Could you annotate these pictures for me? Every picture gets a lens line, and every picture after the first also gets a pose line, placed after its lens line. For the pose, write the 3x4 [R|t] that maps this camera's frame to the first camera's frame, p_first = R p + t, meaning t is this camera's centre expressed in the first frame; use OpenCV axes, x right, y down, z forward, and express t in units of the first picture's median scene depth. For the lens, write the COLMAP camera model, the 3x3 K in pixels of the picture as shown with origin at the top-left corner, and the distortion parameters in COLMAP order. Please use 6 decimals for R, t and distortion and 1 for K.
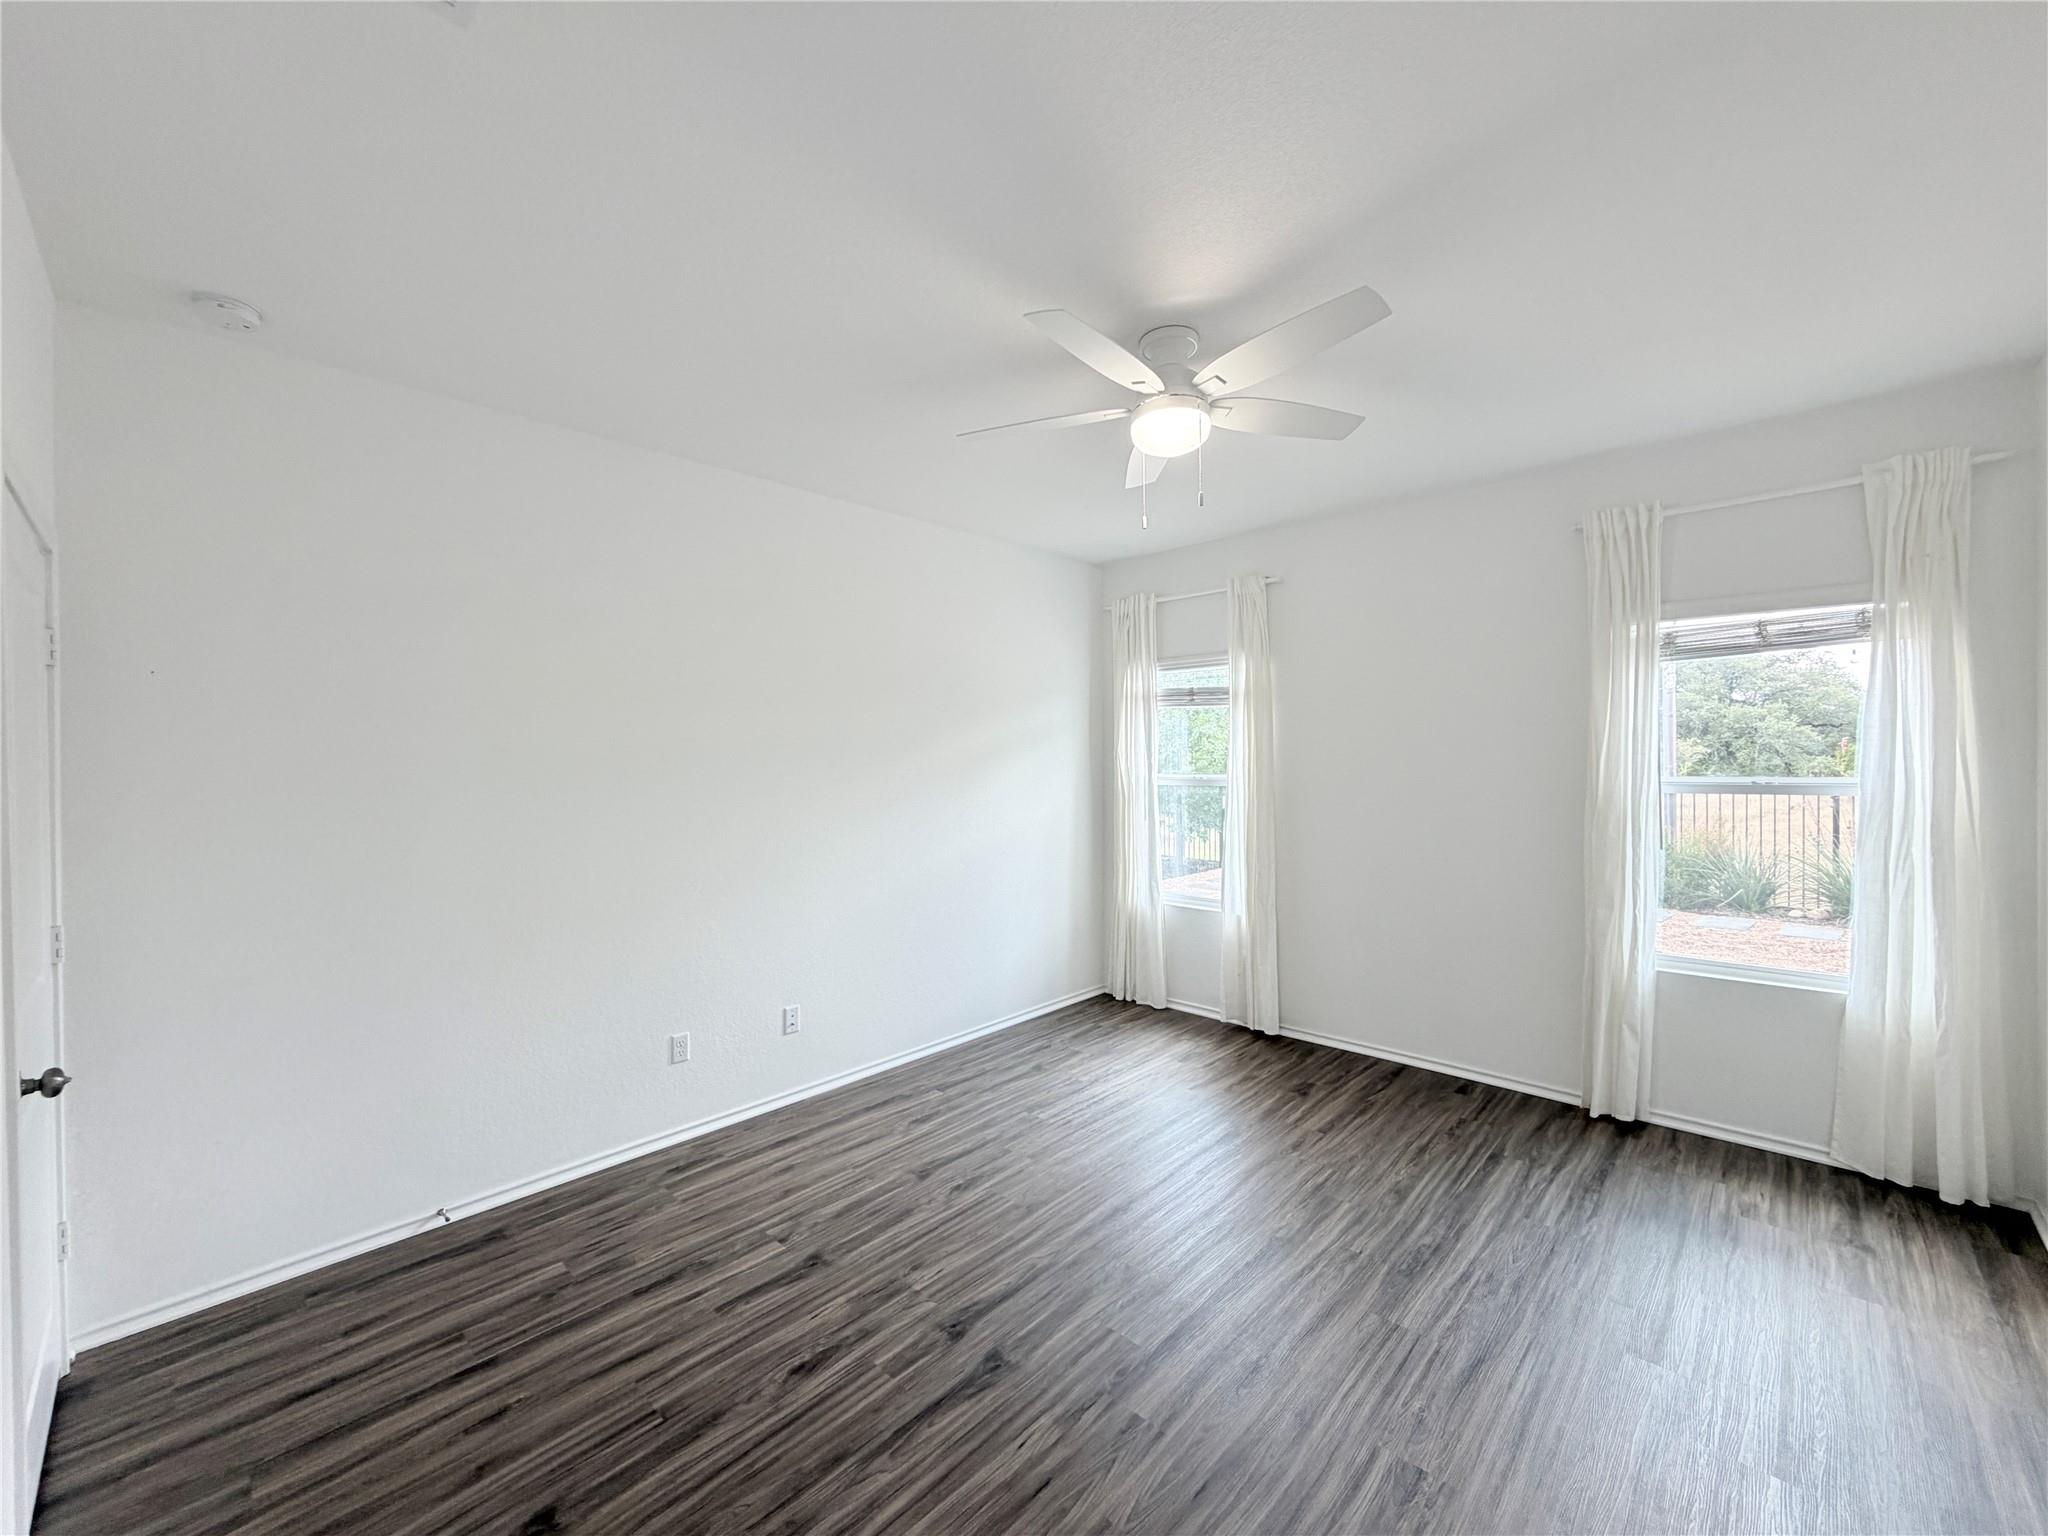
lens RADIAL K [[808.7, 0, 1024.0], [0, 808.7, 768.0], [0, 0, 1]] dist [0.002877, 0.000245]
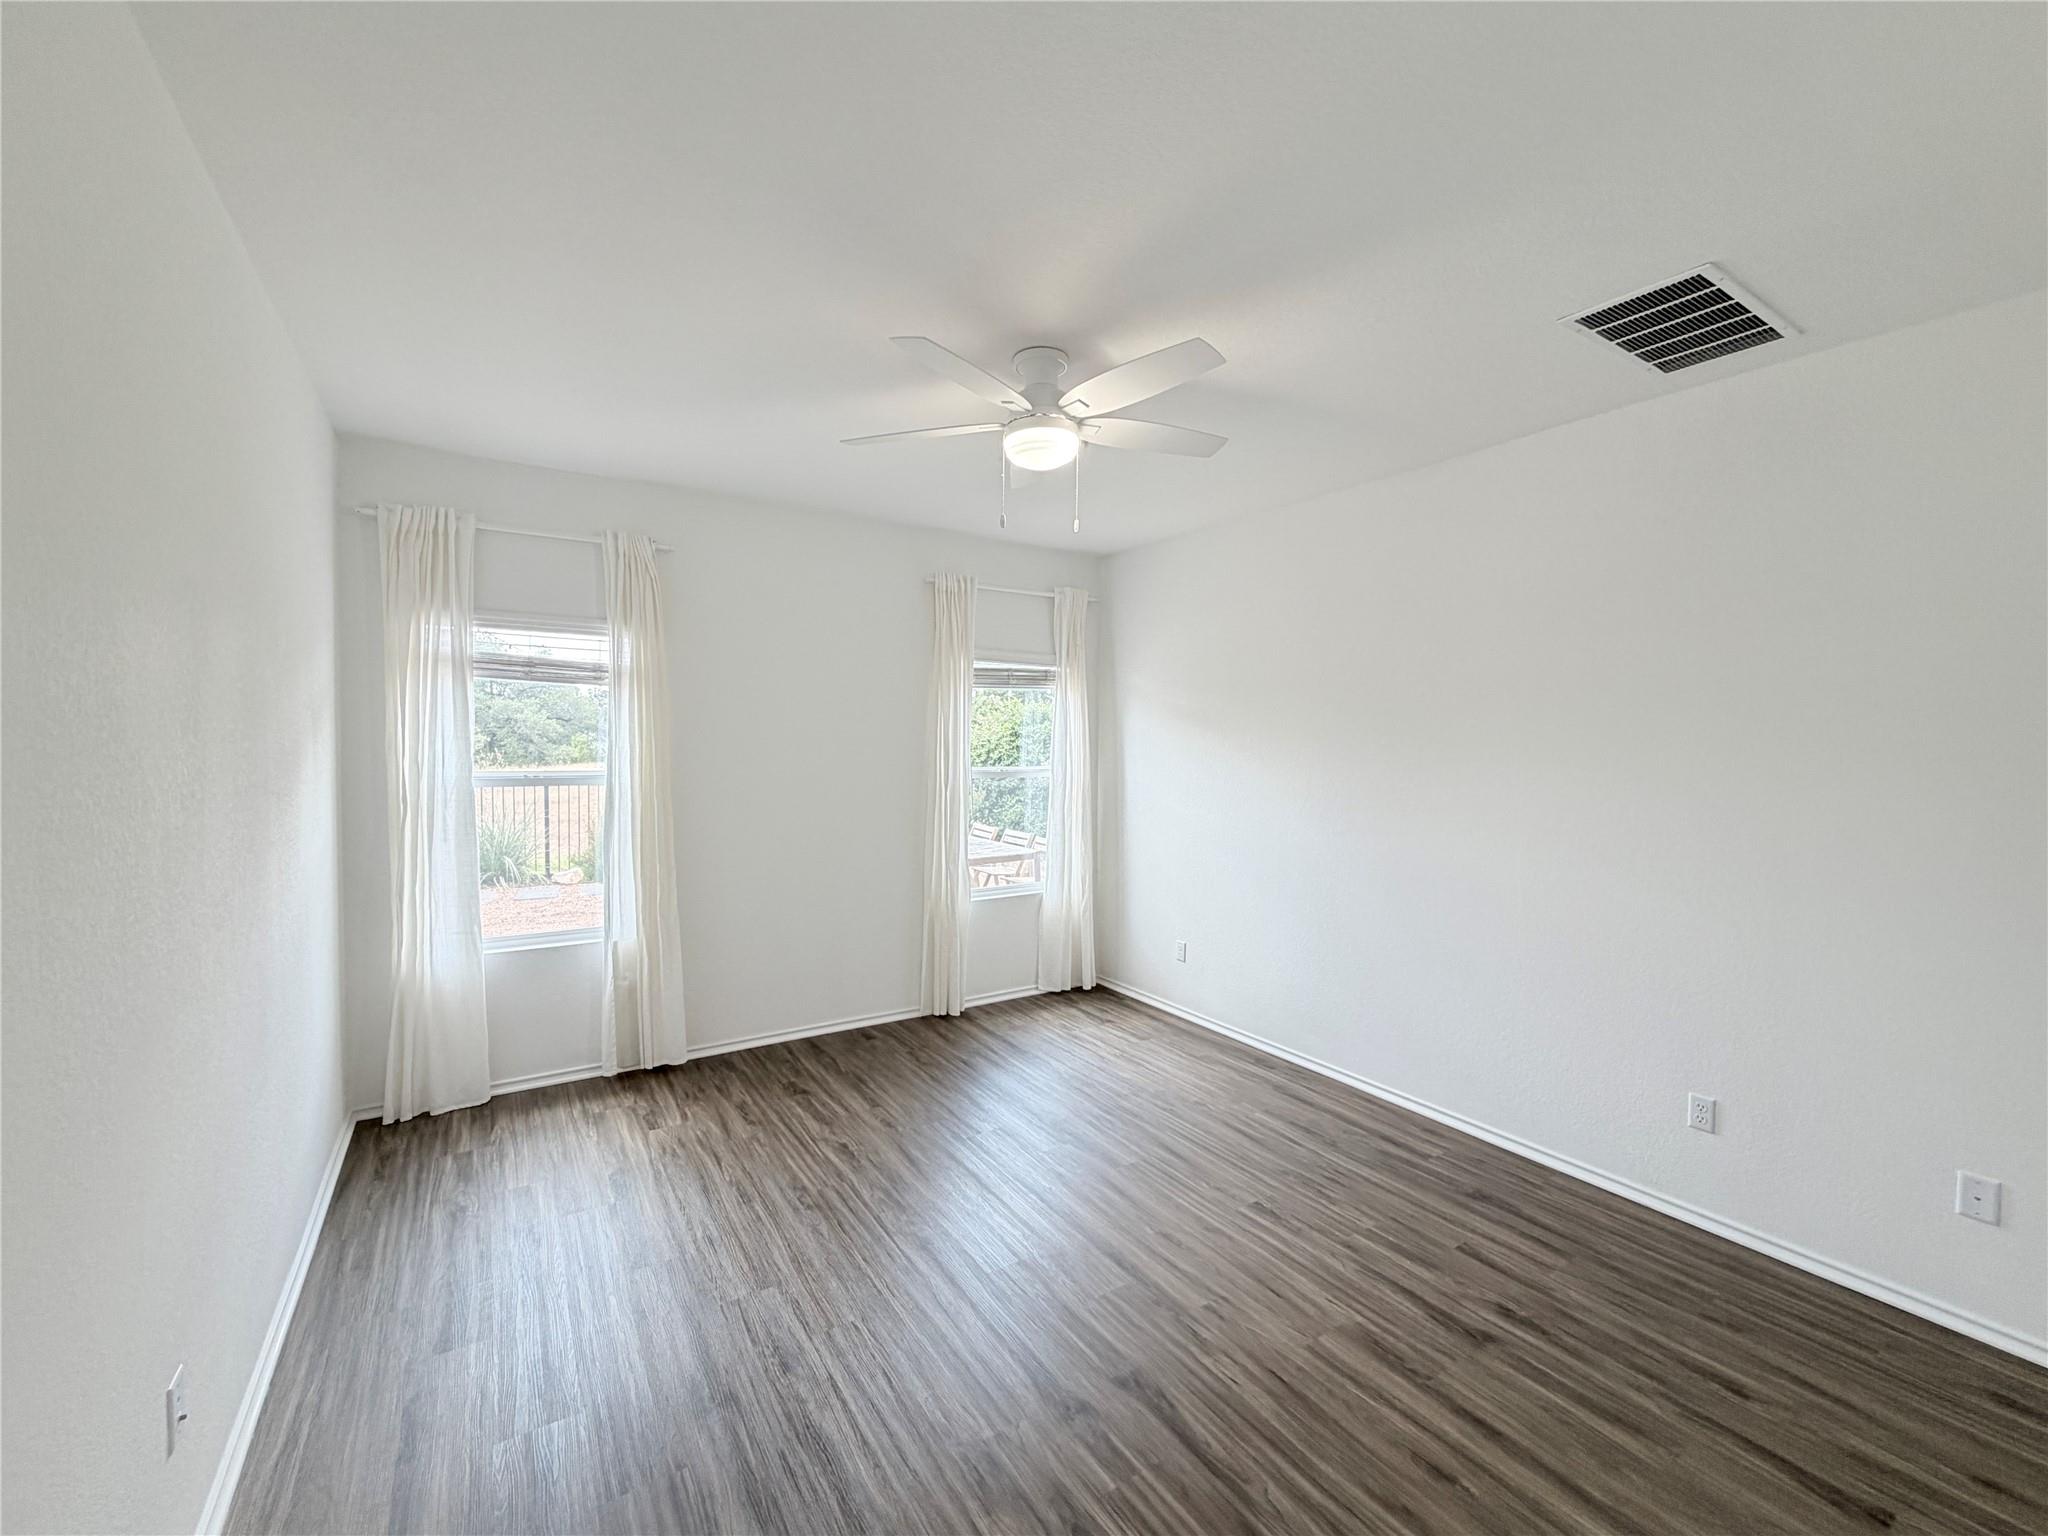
lens RADIAL K [[830.3, 0, 1022.4], [0, 830.3, 762.9], [0, 0, 1]] dist [-0.000905, -0.000384]
pose [[0.243032, -0.008477, 0.969981, -0.731249], [-0.001162, 0.999959, 0.009030, -0.012989], [-0.970018, -0.003322, 0.243012, 0.631990]]
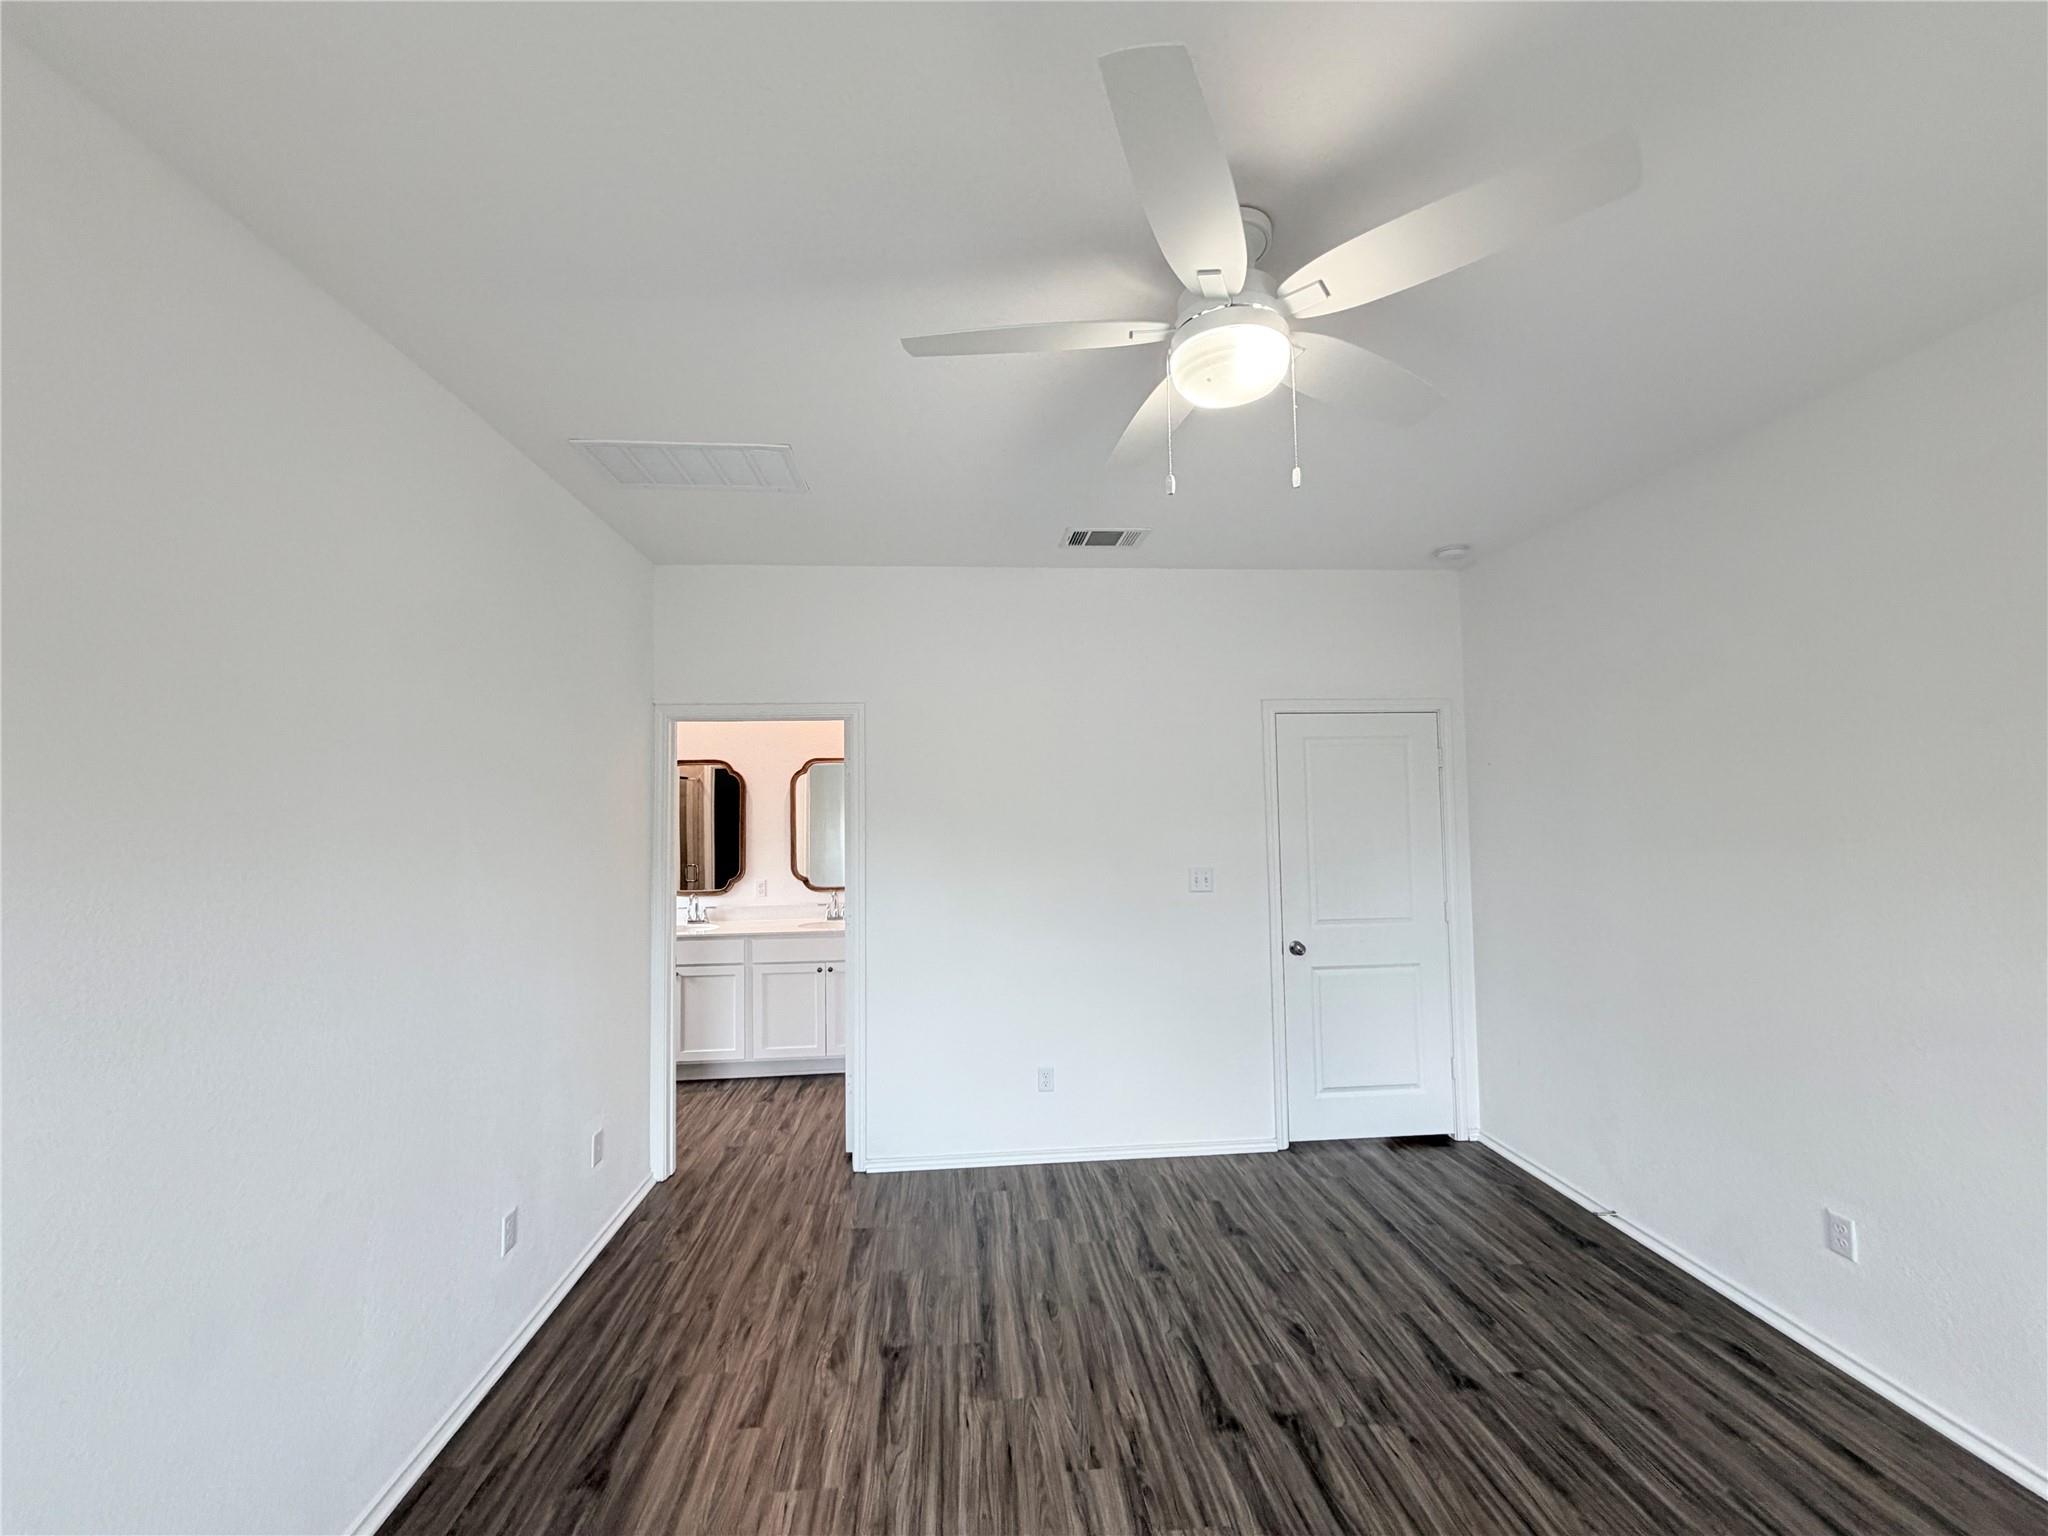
lens RADIAL K [[808.7, 0, 1024.0], [0, 808.7, 768.0], [0, 0, 1]] dist [0.002877, 0.000245]
pose [[-0.662216, -0.020433, -0.749035, 0.659774], [0.014624, 0.999085, -0.040184, -0.044404], [0.749170, -0.037565, -0.661311, 1.084645]]
